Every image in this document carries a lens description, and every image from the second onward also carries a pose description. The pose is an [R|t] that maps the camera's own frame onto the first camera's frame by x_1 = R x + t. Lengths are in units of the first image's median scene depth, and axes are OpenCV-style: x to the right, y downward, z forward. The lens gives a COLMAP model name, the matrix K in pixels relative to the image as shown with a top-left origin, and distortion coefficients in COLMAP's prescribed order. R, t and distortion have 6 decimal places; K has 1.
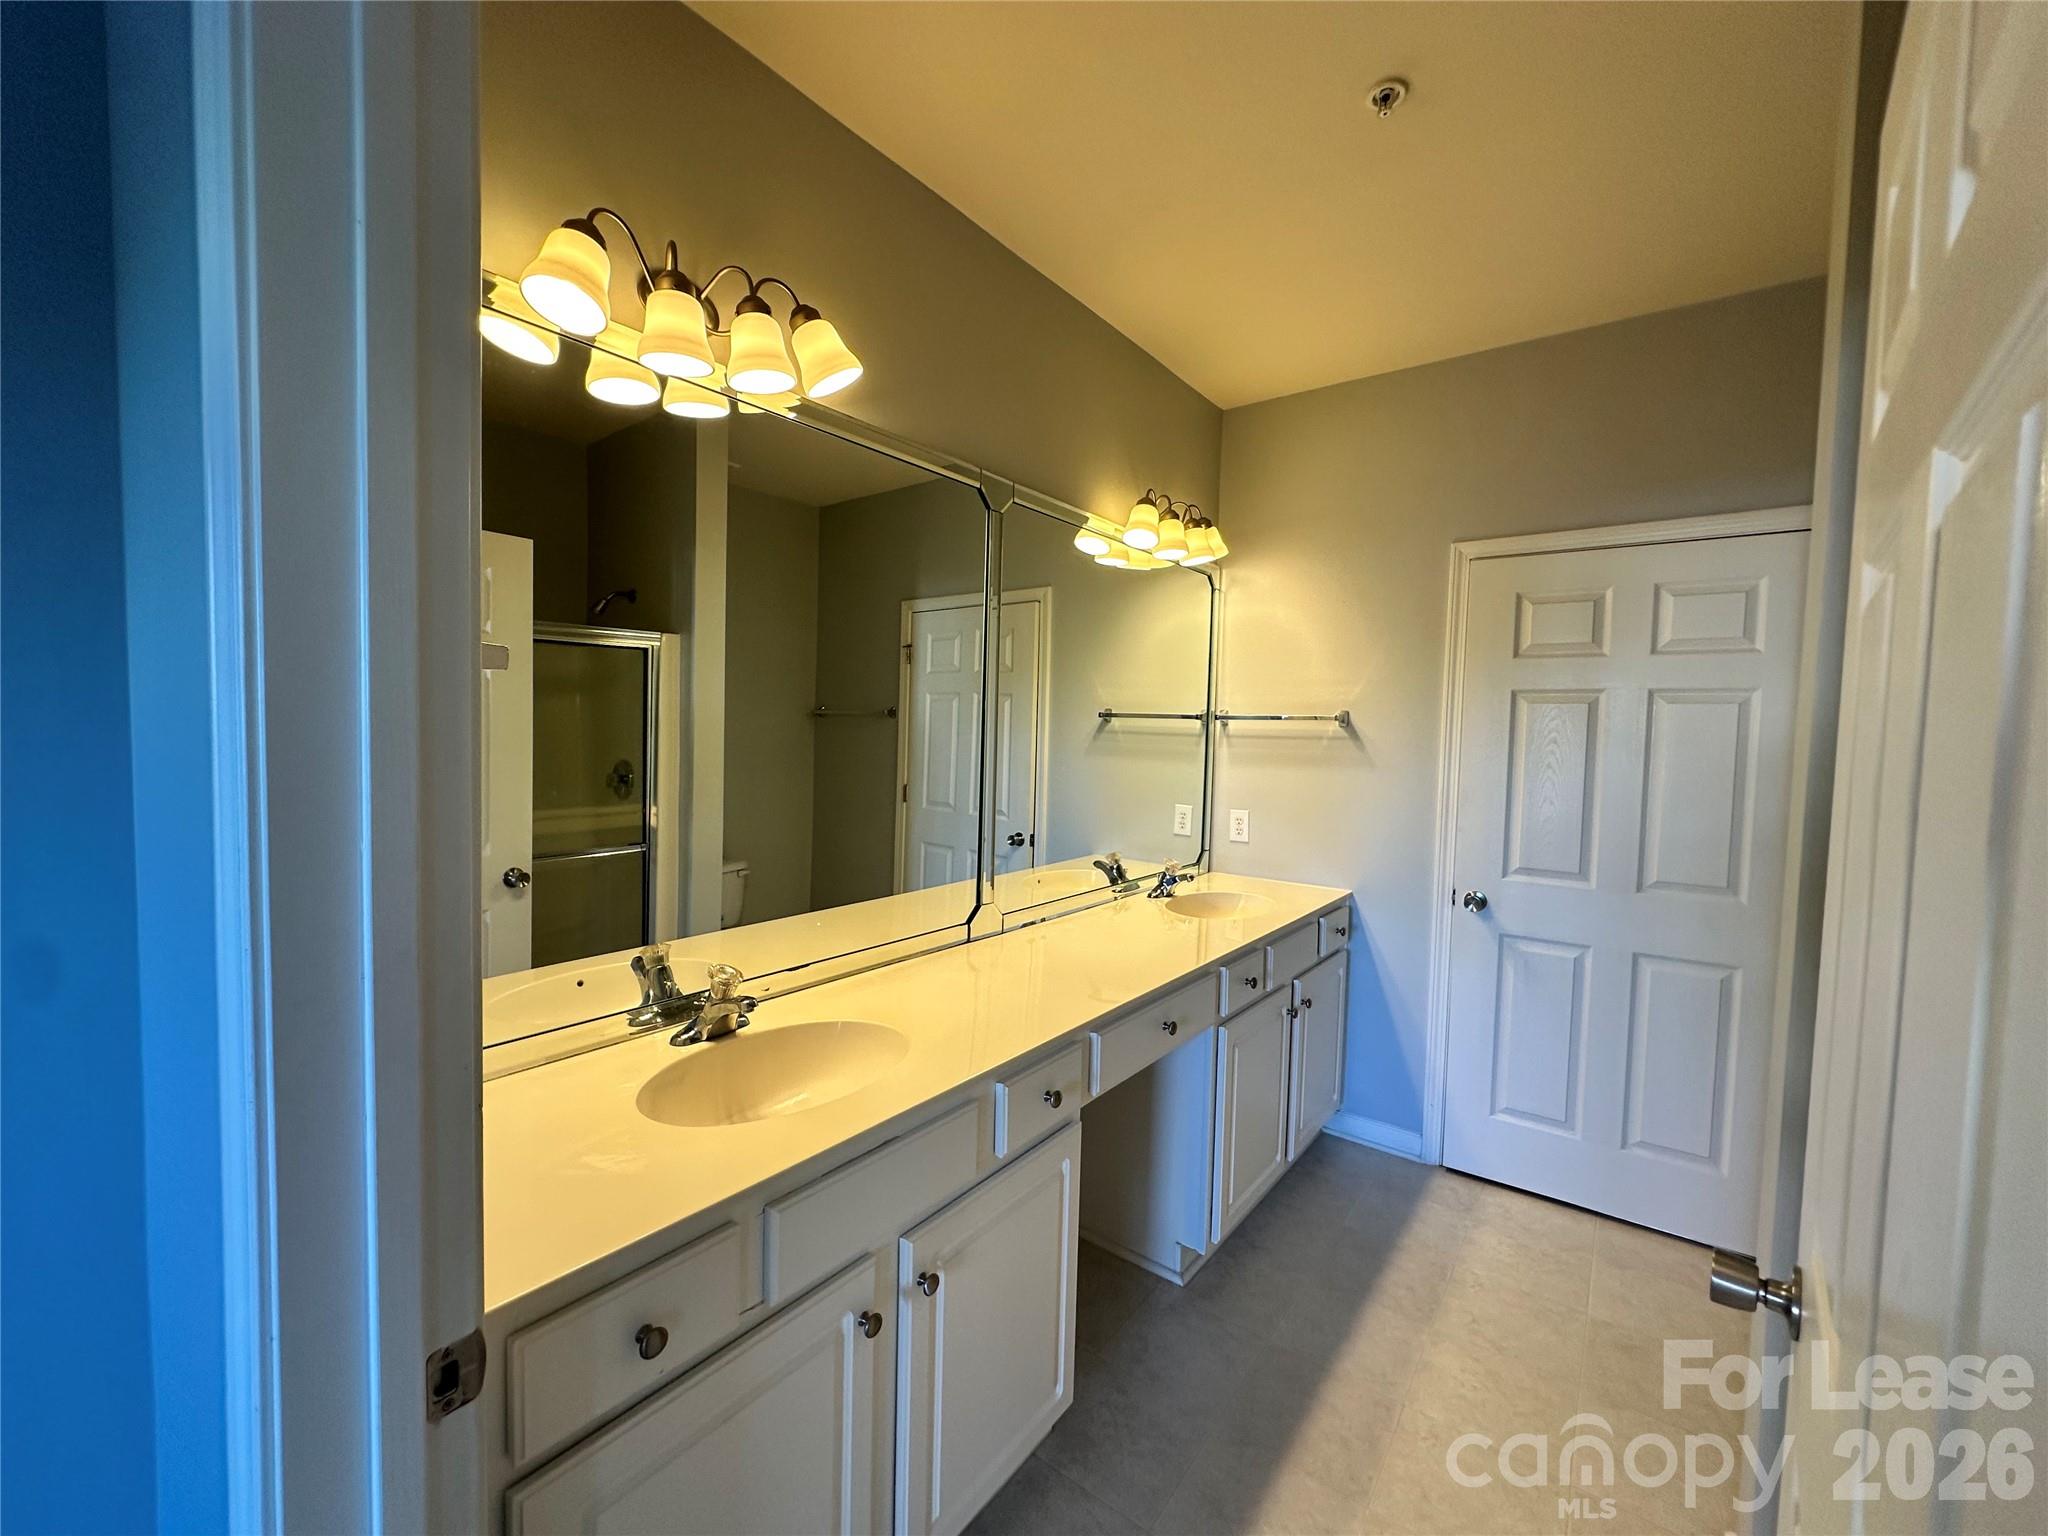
lens RADIAL K [[815.7, 0, 1018.6], [0, 815.7, 764.6], [0, 0, 1]] dist [-0.007375, 0.000586]
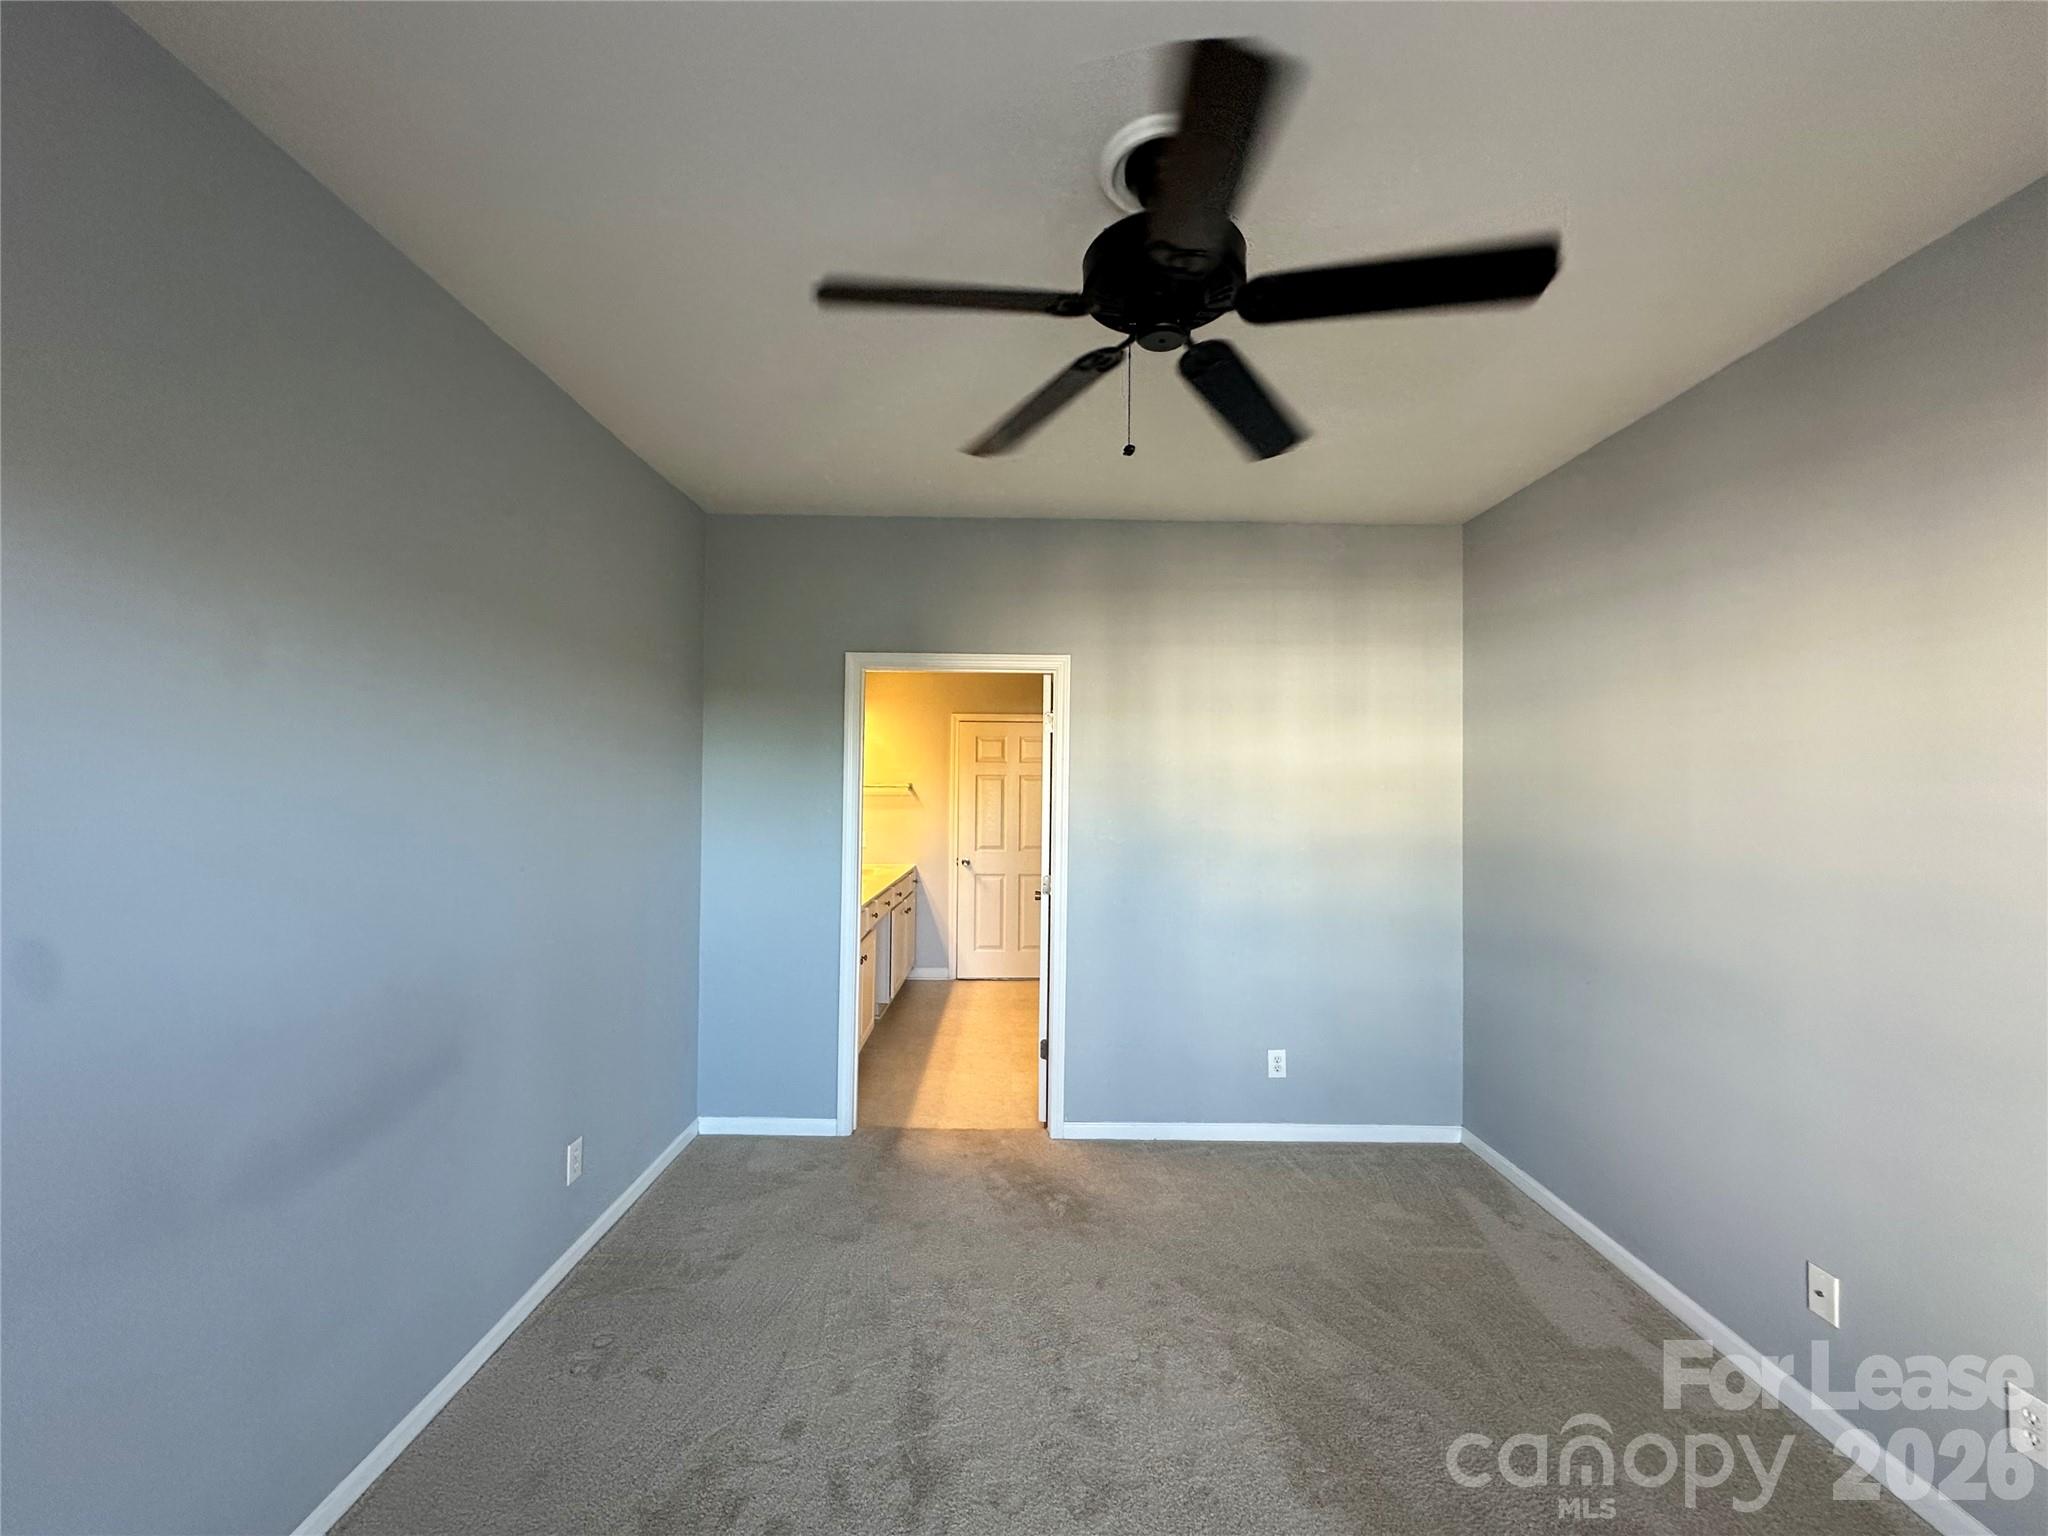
lens RADIAL K [[815.7, 0, 1025.0], [0, 815.7, 778.1], [0, 0, 1]] dist [-0.007375, 0.000586]
pose [[0.778047, -0.005100, 0.628185, -0.829537], [0.040148, 0.998327, -0.041621, 0.028764], [-0.626922, 0.057604, 0.776950, -1.015187]]
